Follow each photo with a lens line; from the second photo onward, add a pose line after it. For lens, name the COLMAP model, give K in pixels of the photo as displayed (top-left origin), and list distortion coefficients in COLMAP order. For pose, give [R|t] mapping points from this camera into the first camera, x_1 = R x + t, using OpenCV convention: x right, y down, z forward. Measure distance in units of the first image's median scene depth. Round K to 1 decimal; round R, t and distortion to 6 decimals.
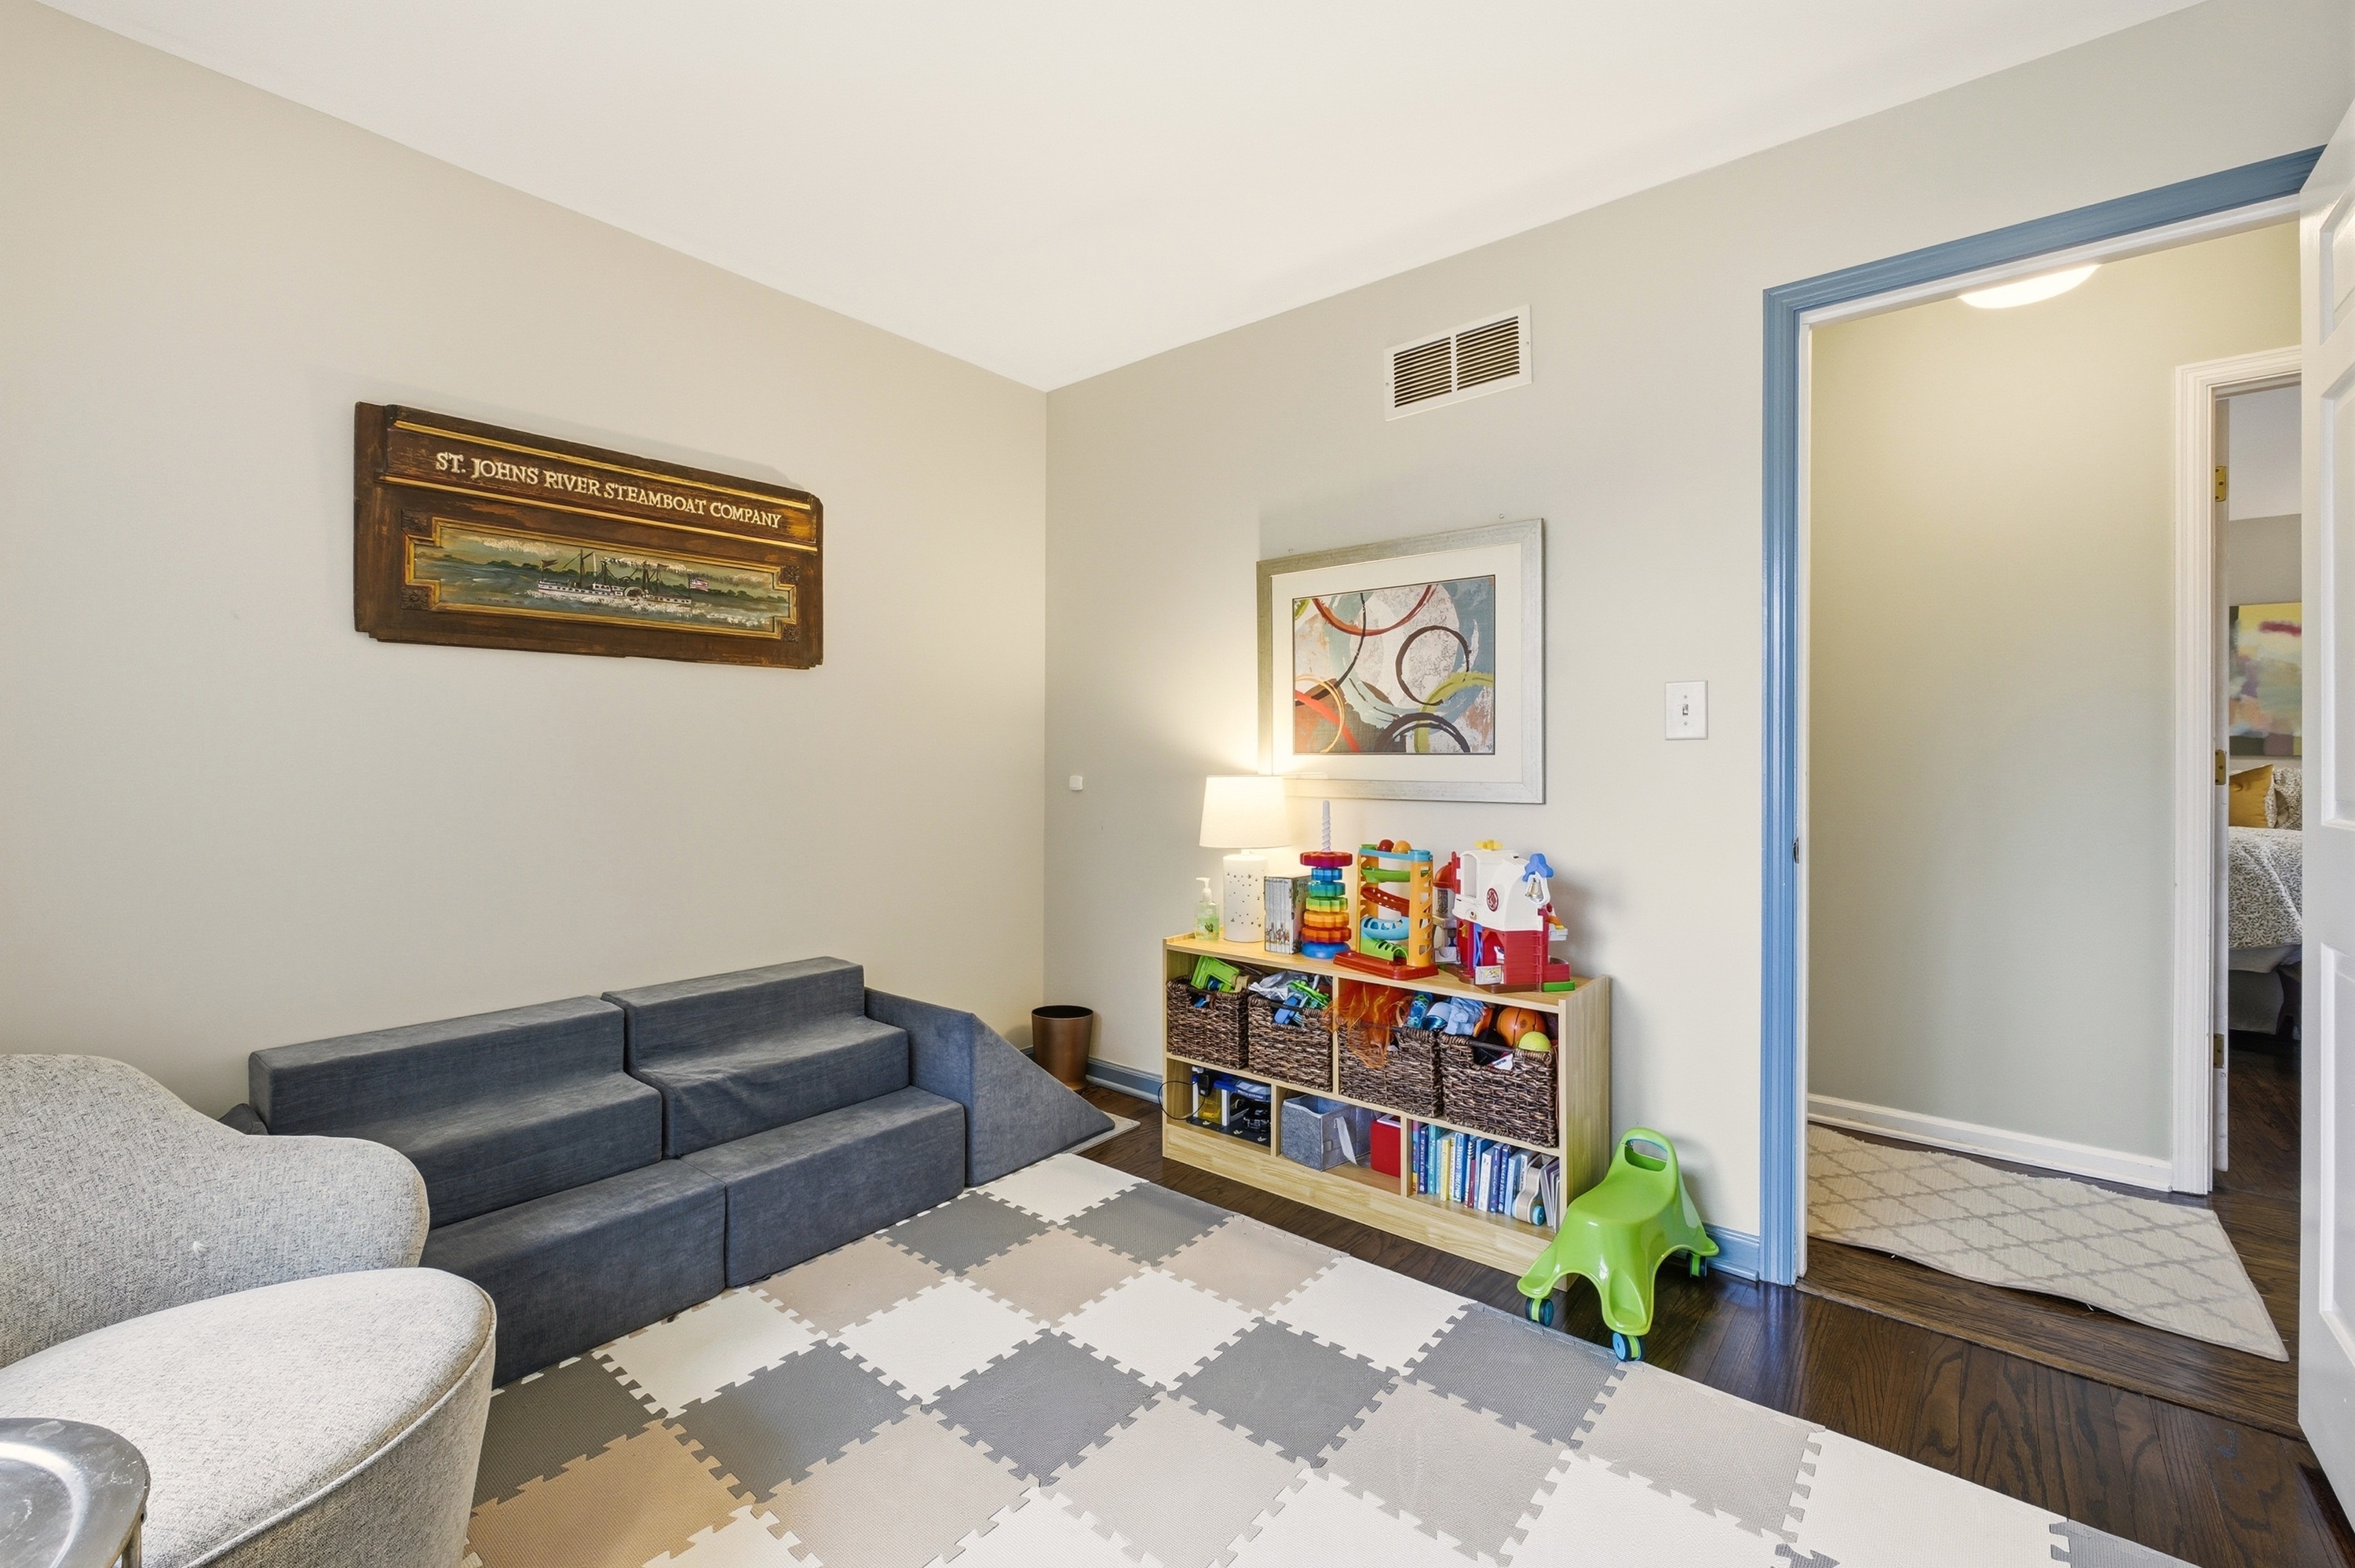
lens RADIAL K [[1006.5, 0, 1183.0], [0, 1006.5, 771.3], [0, 0, 1]] dist [-0.001744, 0.000902]
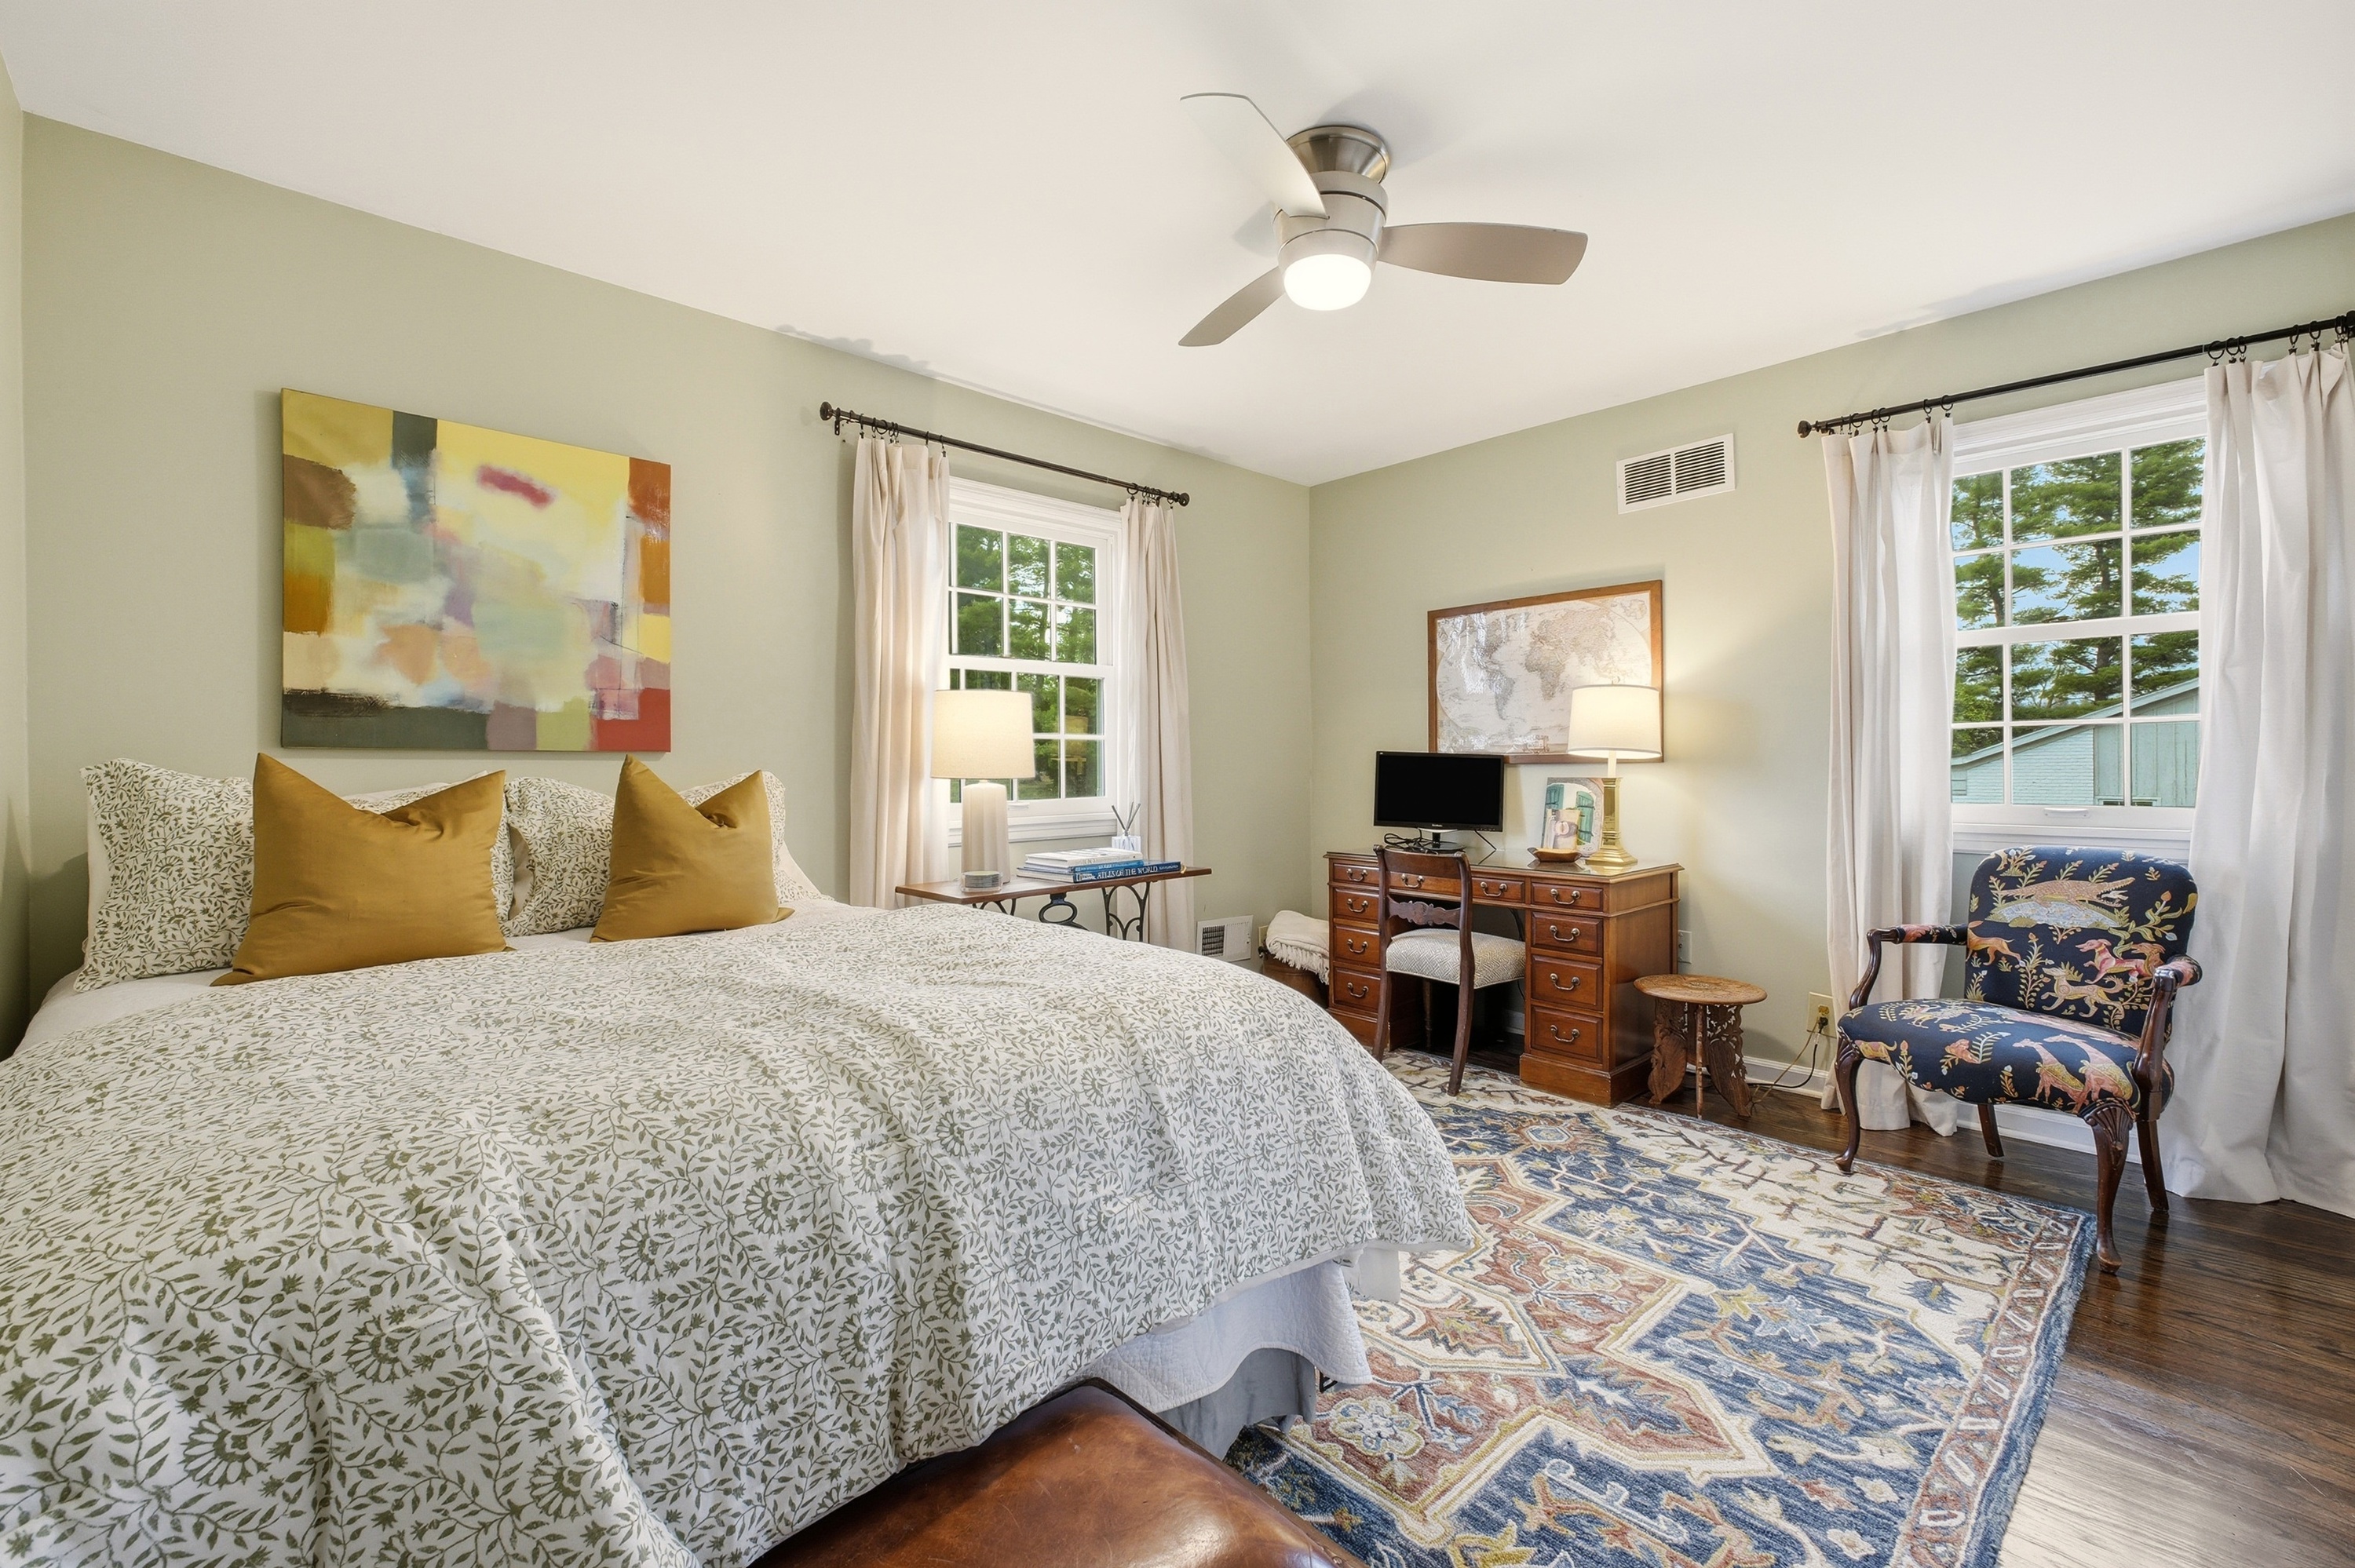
lens RADIAL K [[1006.5, 0, 1182.1], [0, 1006.5, 775.8], [0, 0, 1]] dist [-0.001744, 0.000902]
pose [[0.139883, -0.001074, 0.990167, 0.659045], [0.009180, 0.999958, -0.000213, -0.000708], [-0.990126, 0.009120, 0.139887, 0.616471]]
